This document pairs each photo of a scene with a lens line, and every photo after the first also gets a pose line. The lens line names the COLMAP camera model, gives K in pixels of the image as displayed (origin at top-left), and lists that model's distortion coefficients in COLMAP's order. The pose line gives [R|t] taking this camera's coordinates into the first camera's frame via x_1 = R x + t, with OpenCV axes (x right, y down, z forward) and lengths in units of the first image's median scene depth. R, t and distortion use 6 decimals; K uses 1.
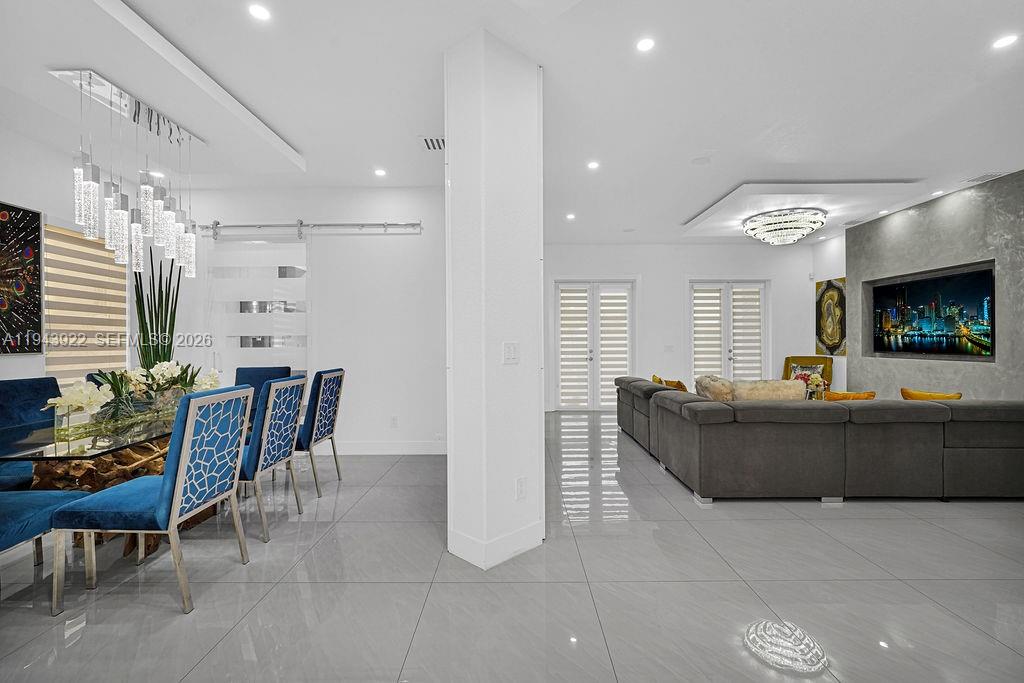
lens RADIAL K [[461.6, 0, 510.4], [0, 461.6, 342.4], [0, 0, 1]] dist [-0.013372, 0.004623]
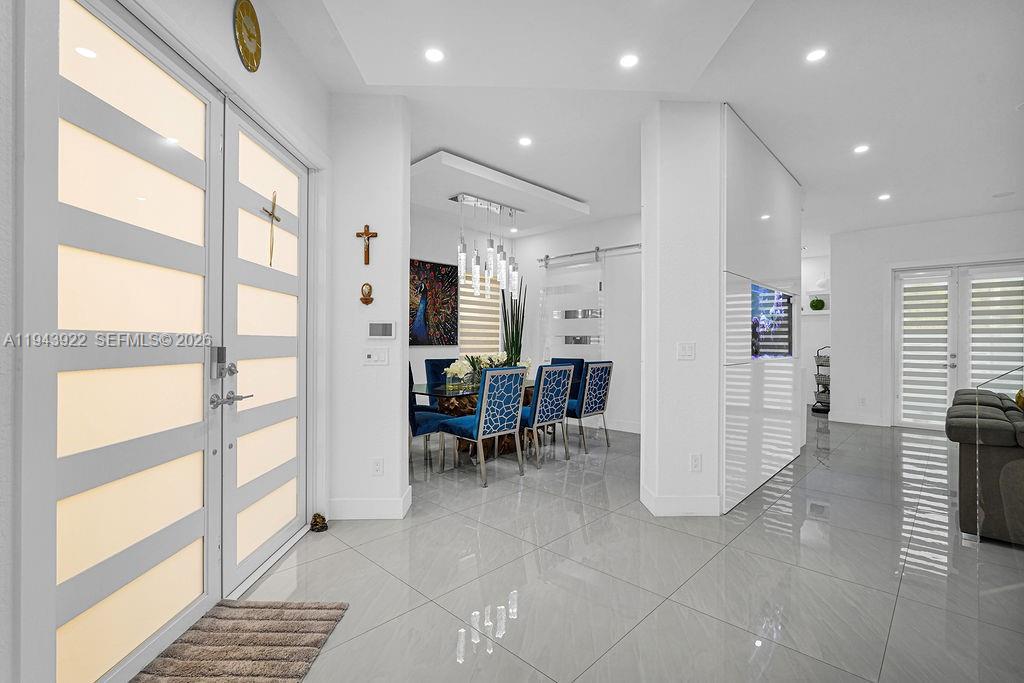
lens RADIAL K [[461.6, 0, 513.5], [0, 461.6, 339.6], [0, 0, 1]] dist [-0.013372, 0.004623]
pose [[0.726813, 0.007651, -0.686793, 0.239089], [-0.010264, 0.999947, 0.000278, -0.001206], [0.686759, 0.006847, 0.726853, -0.097991]]
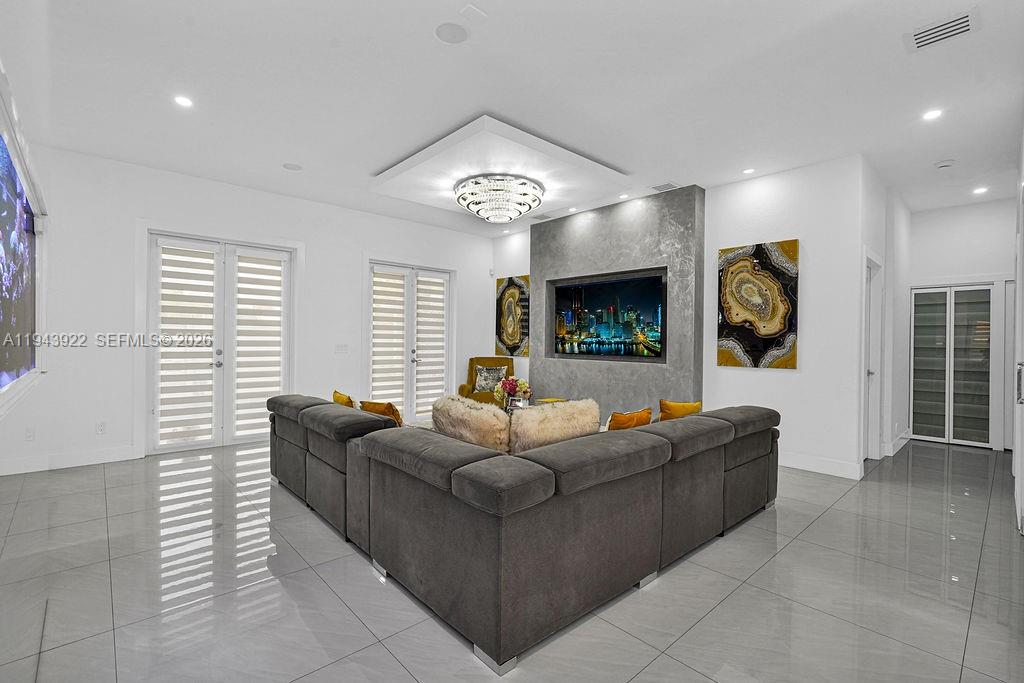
lens RADIAL K [[461.6, 0, 512.2], [0, 461.6, 342.0], [0, 0, 1]] dist [-0.013372, 0.004623]
pose [[0.731980, 0.011373, 0.681231, 0.056866], [-0.014534, 0.999894, -0.001076, 0.000255], [-0.681171, -0.009113, 0.732068, 0.386386]]
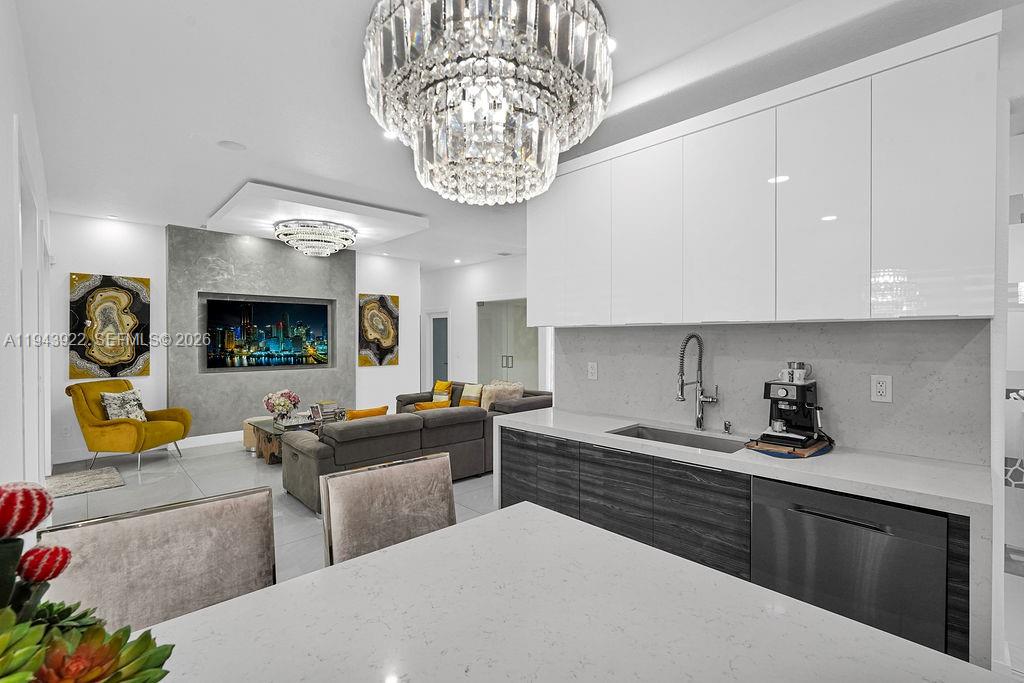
lens RADIAL K [[461.6, 0, 507.9], [0, 461.6, 343.5], [0, 0, 1]] dist [-0.013372, 0.004623]
pose [[-0.680438, 0.005700, 0.732784, -0.375867], [0.009936, 0.999950, 0.001448, -0.027817], [-0.732738, 0.008266, -0.680460, 1.362767]]
